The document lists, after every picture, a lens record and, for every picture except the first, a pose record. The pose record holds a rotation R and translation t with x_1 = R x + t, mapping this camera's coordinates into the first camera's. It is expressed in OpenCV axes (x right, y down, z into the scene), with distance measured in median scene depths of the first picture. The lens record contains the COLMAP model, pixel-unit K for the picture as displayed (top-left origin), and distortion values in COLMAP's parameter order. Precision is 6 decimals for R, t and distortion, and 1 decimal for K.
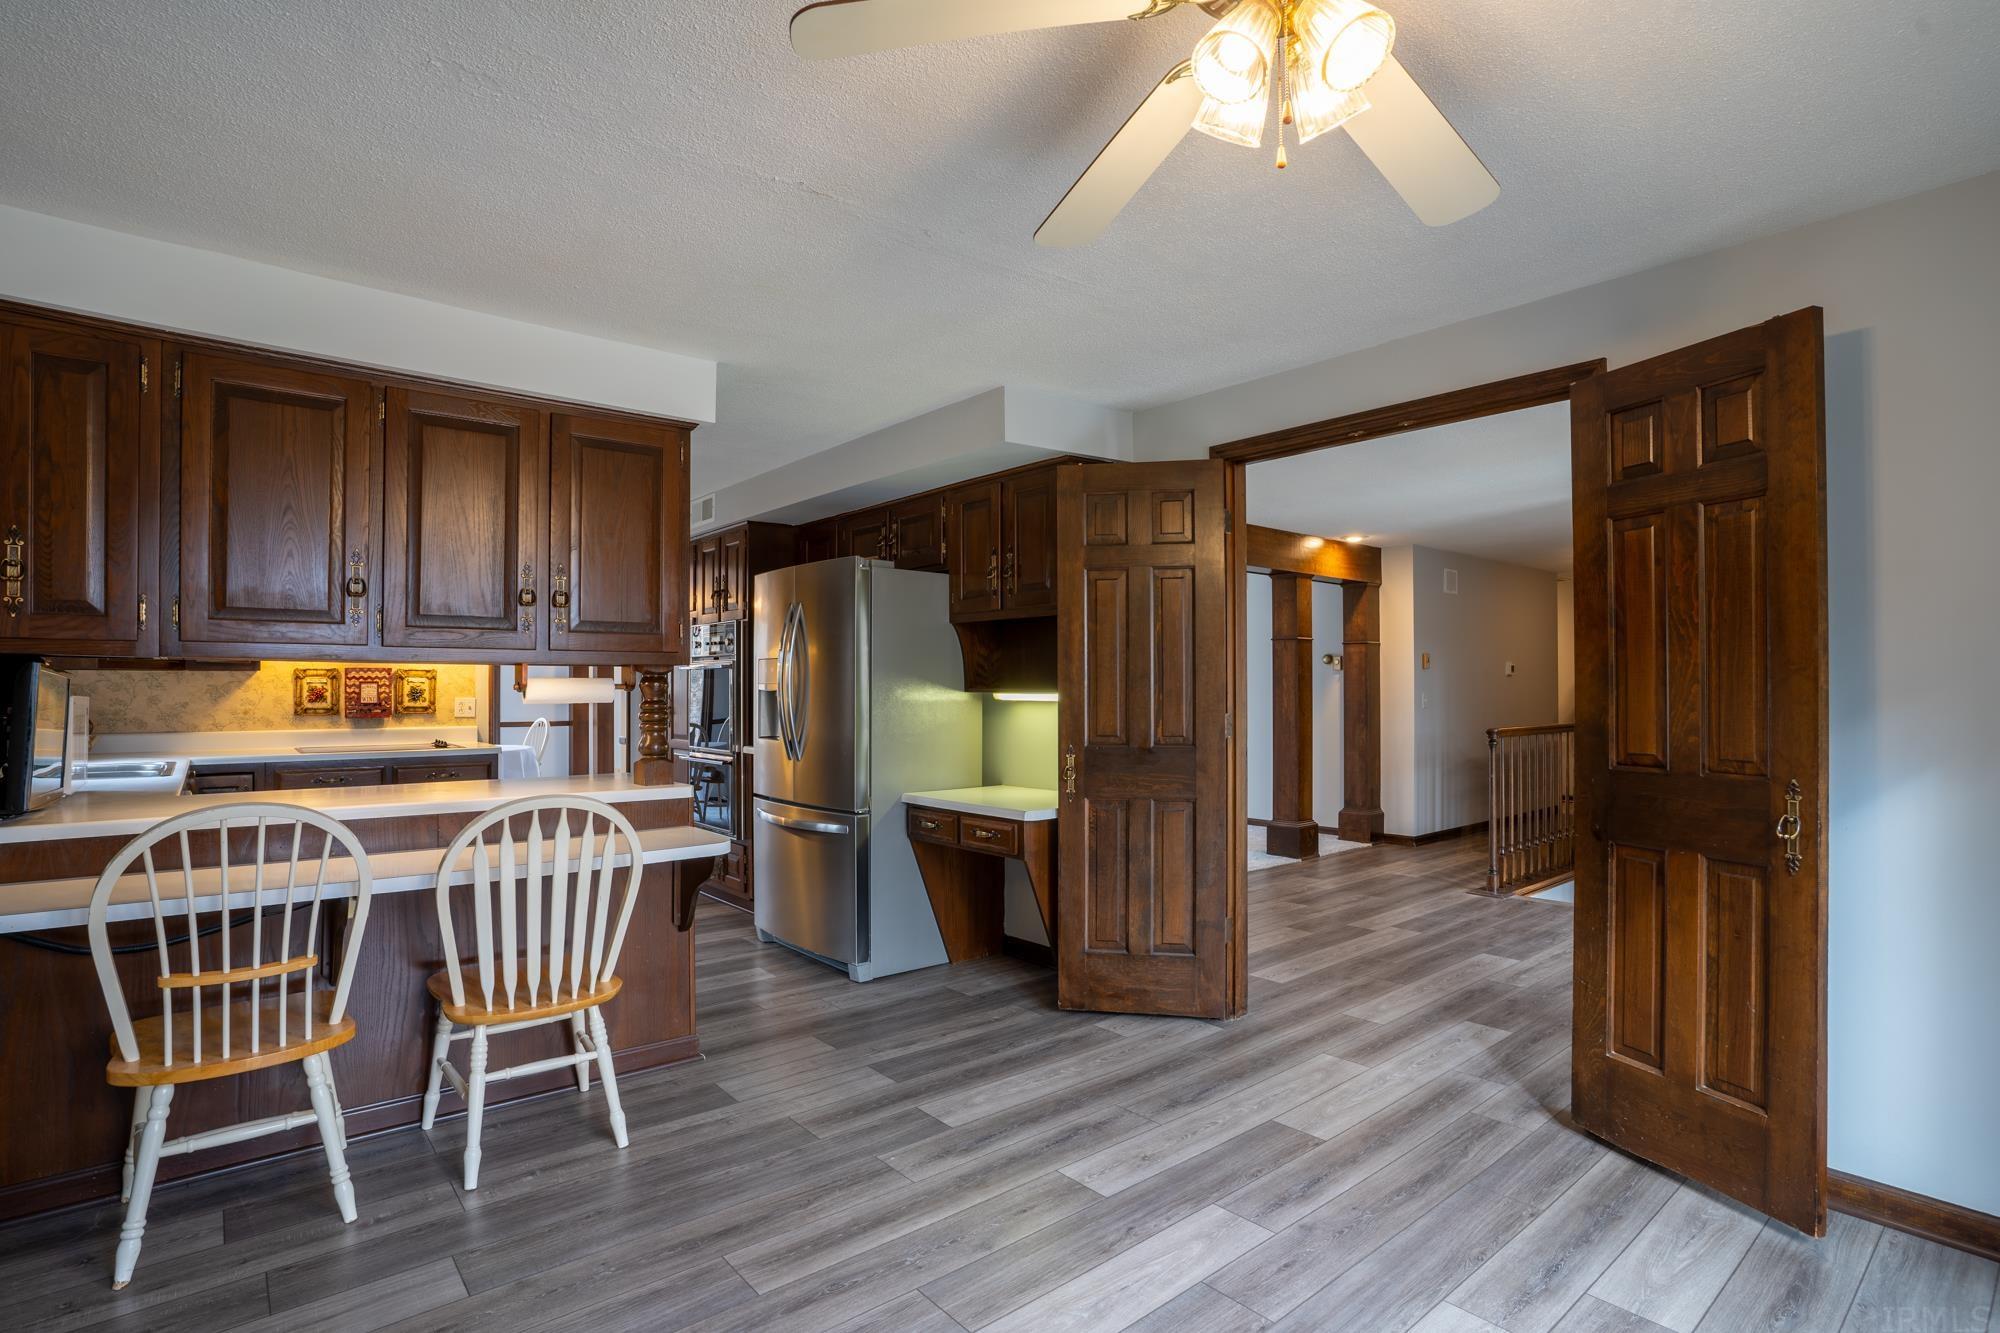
lens RADIAL K [[1009.7, 0, 1002.4], [0, 1009.7, 678.3], [0, 0, 1]] dist [-0.047607, 0.027292]
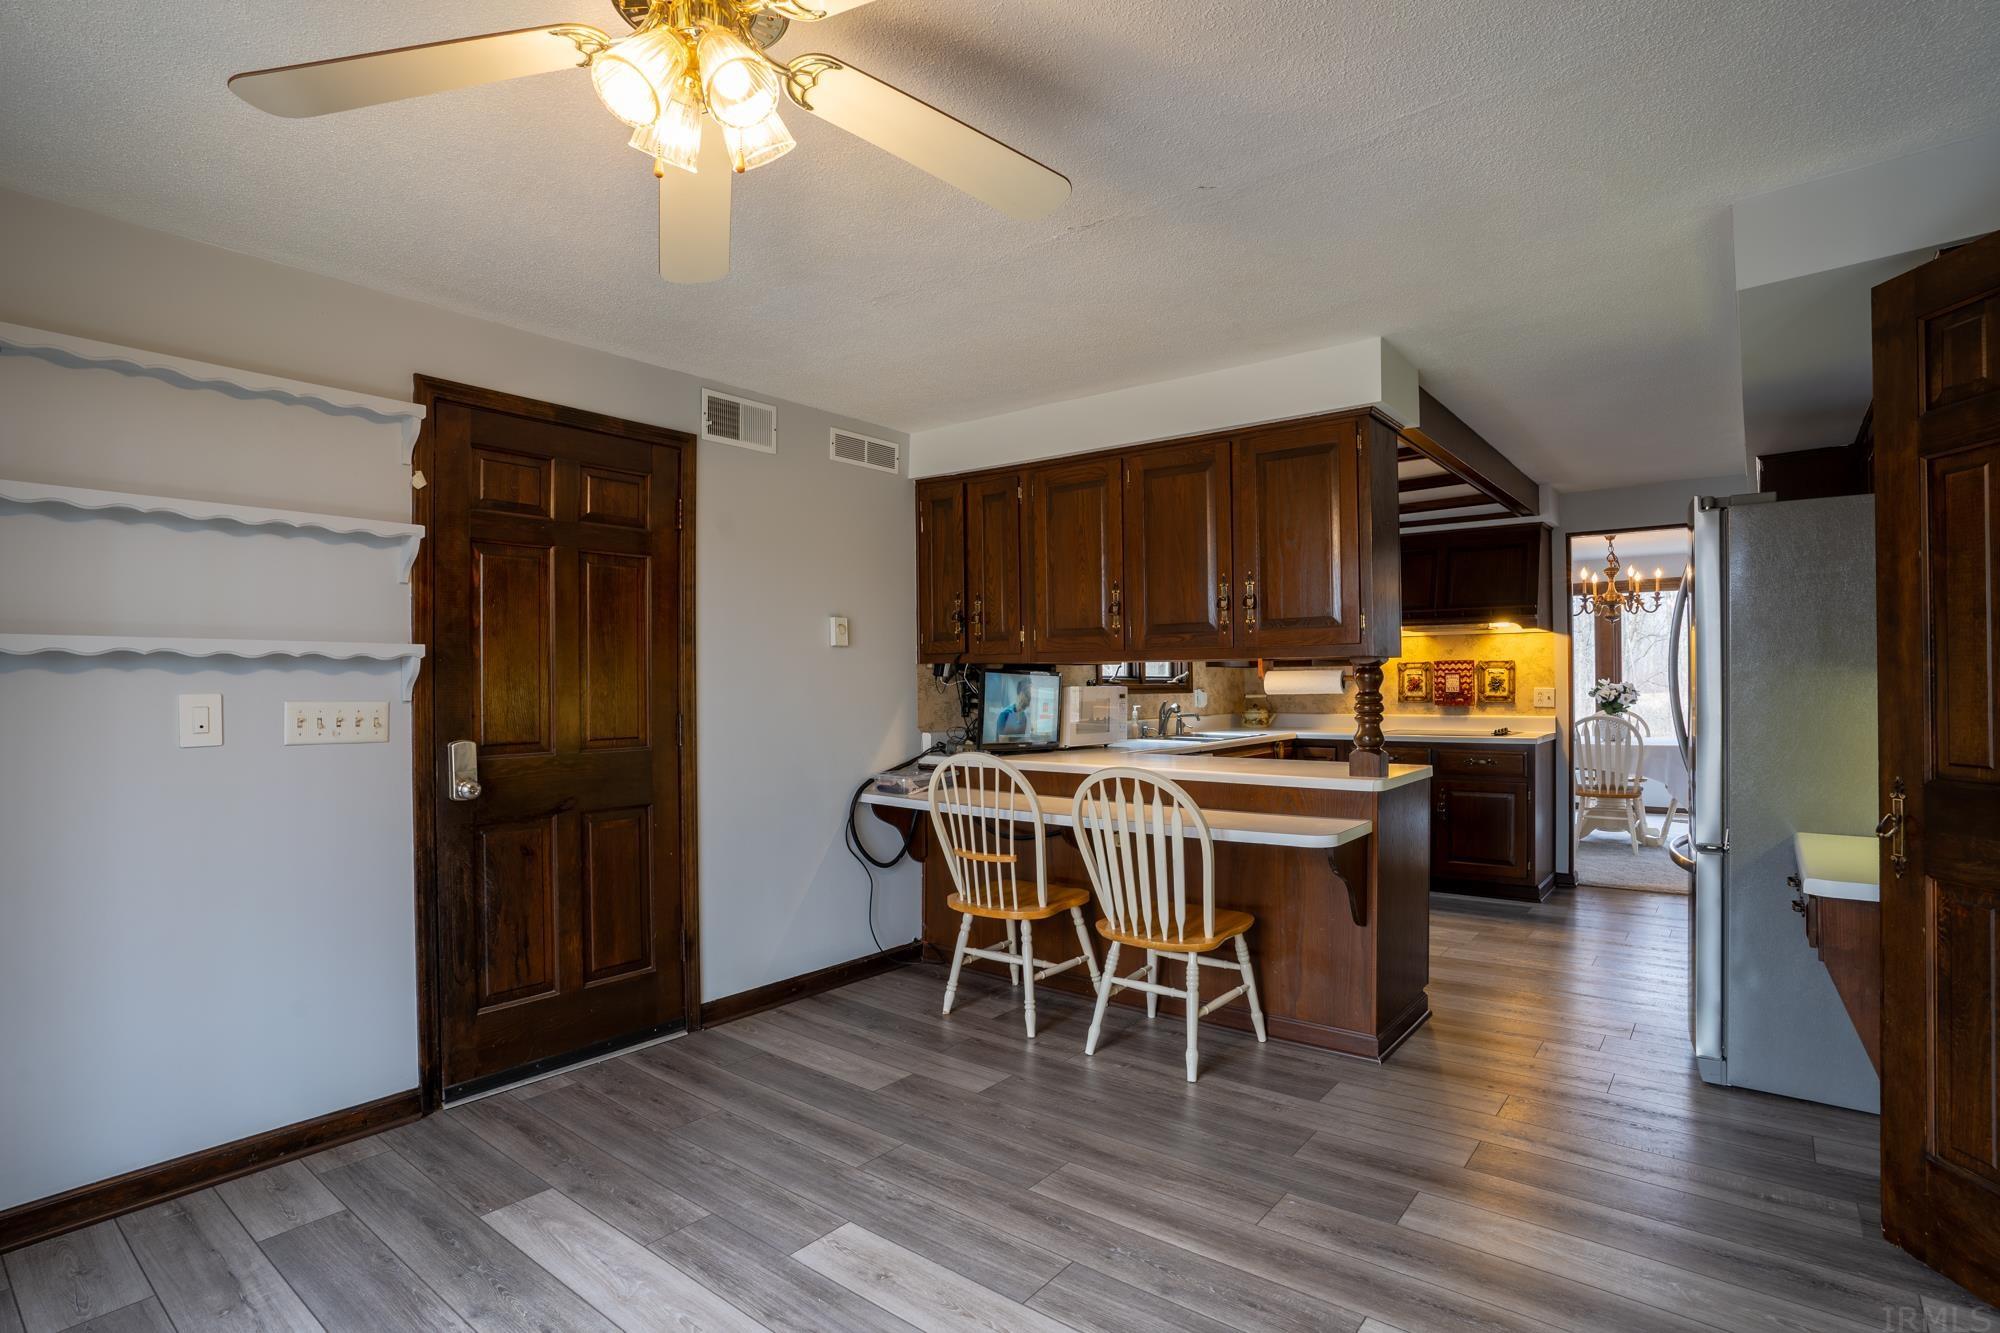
lens RADIAL K [[1009.7, 0, 1002.4], [0, 1009.7, 678.3], [0, 0, 1]] dist [-0.047607, 0.027292]
pose [[0.199254, -0.005425, -0.979933, 0.712077], [0.017807, 0.999840, -0.001914, 0.005049], [0.979786, -0.017068, 0.199318, 0.566939]]
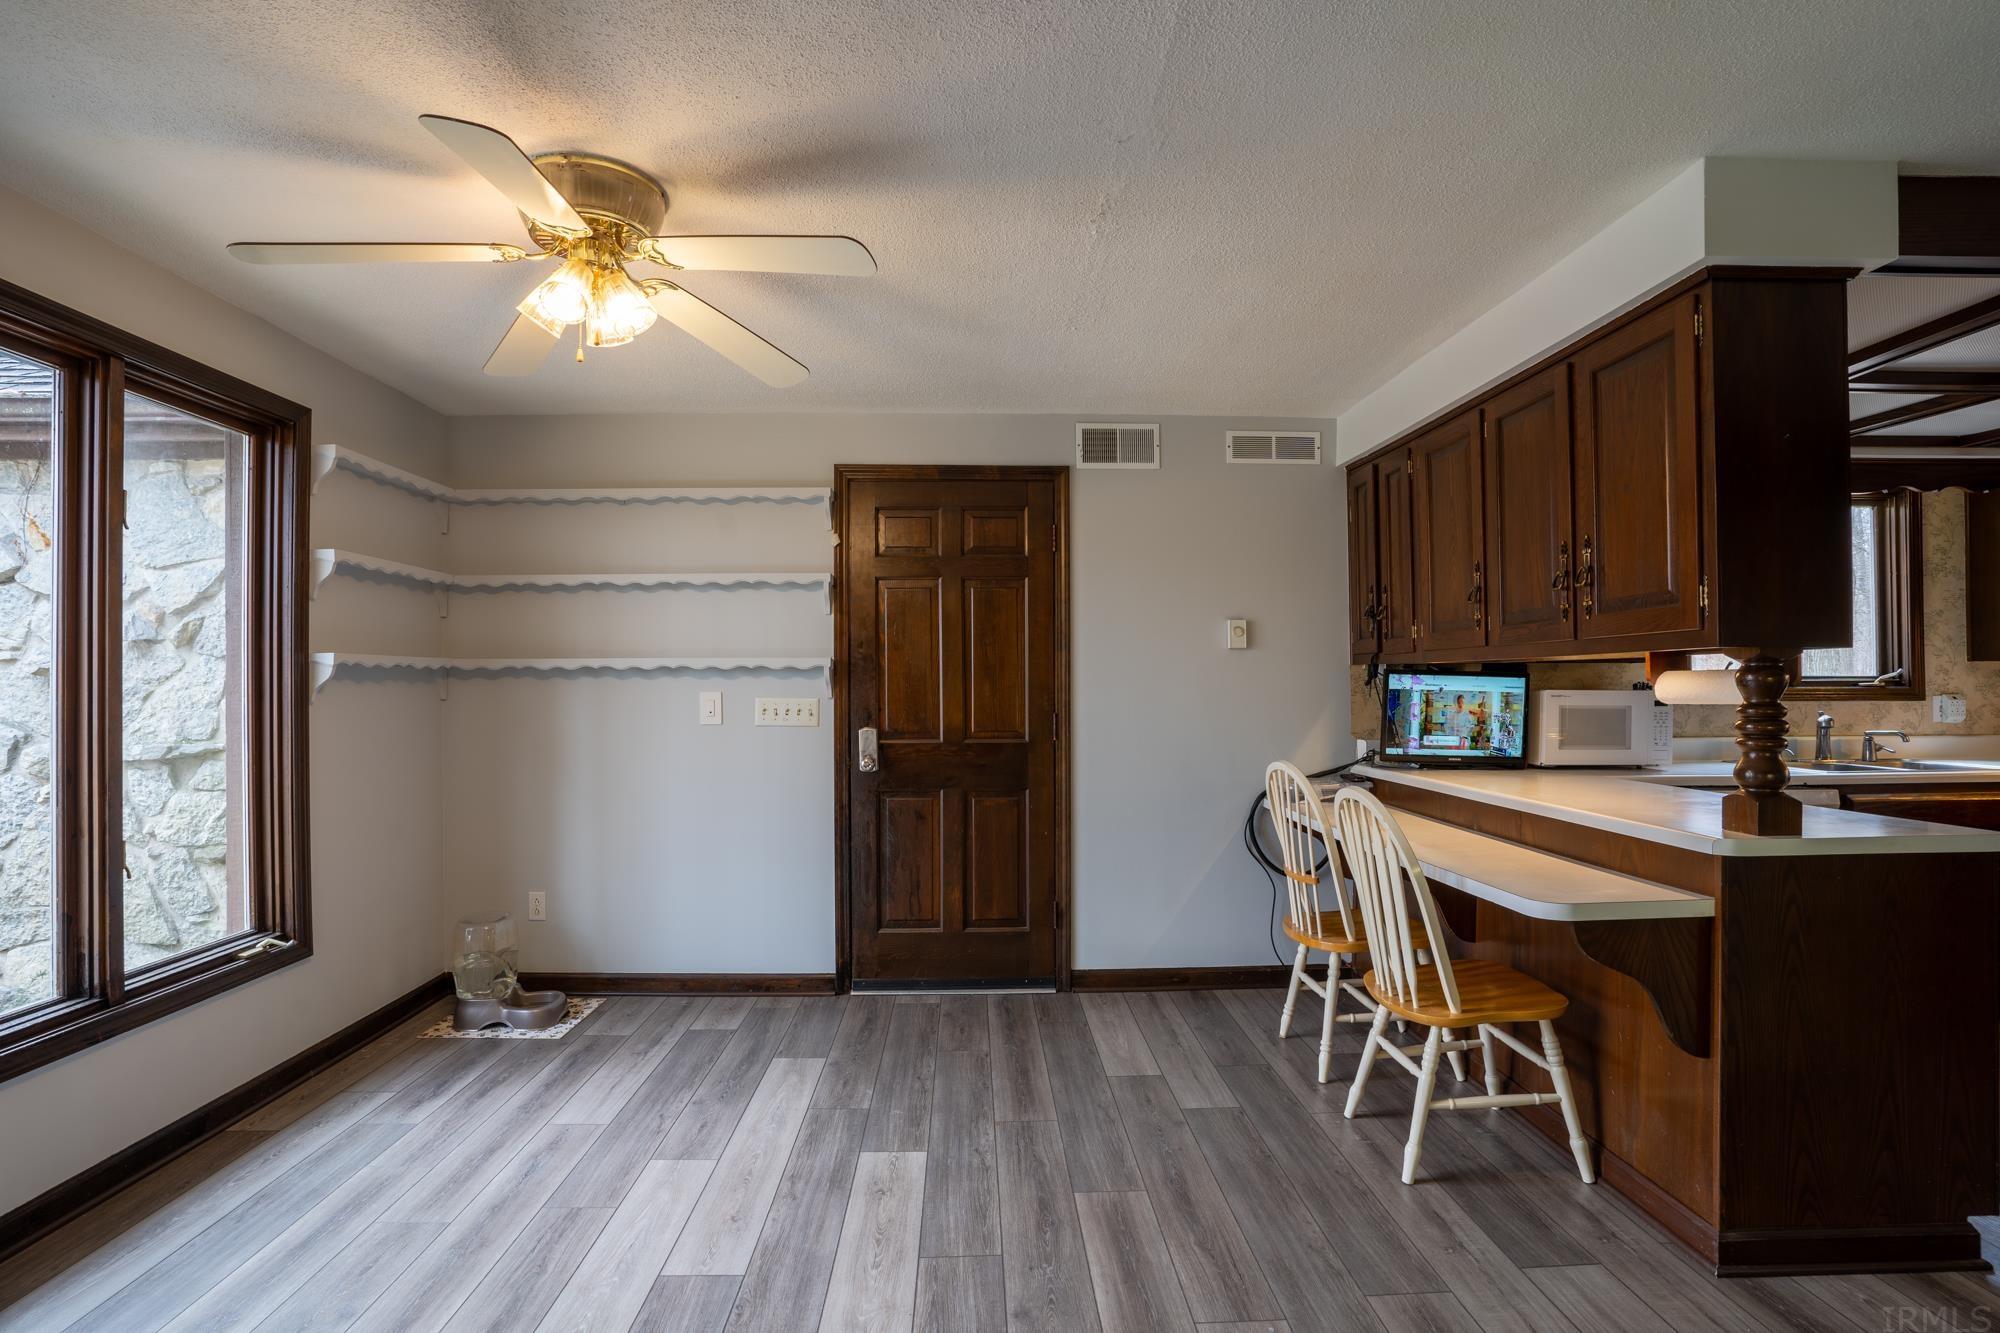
lens RADIAL K [[1011.1, 0, 1001.8], [0, 1011.1, 676.9], [0, 0, 1]] dist [-0.093800, 0.082506]
pose [[-0.616227, -0.005446, -0.787550, 0.577993], [0.012485, 0.999783, -0.016683, 0.012698], [0.787470, -0.020113, -0.616025, 1.287963]]
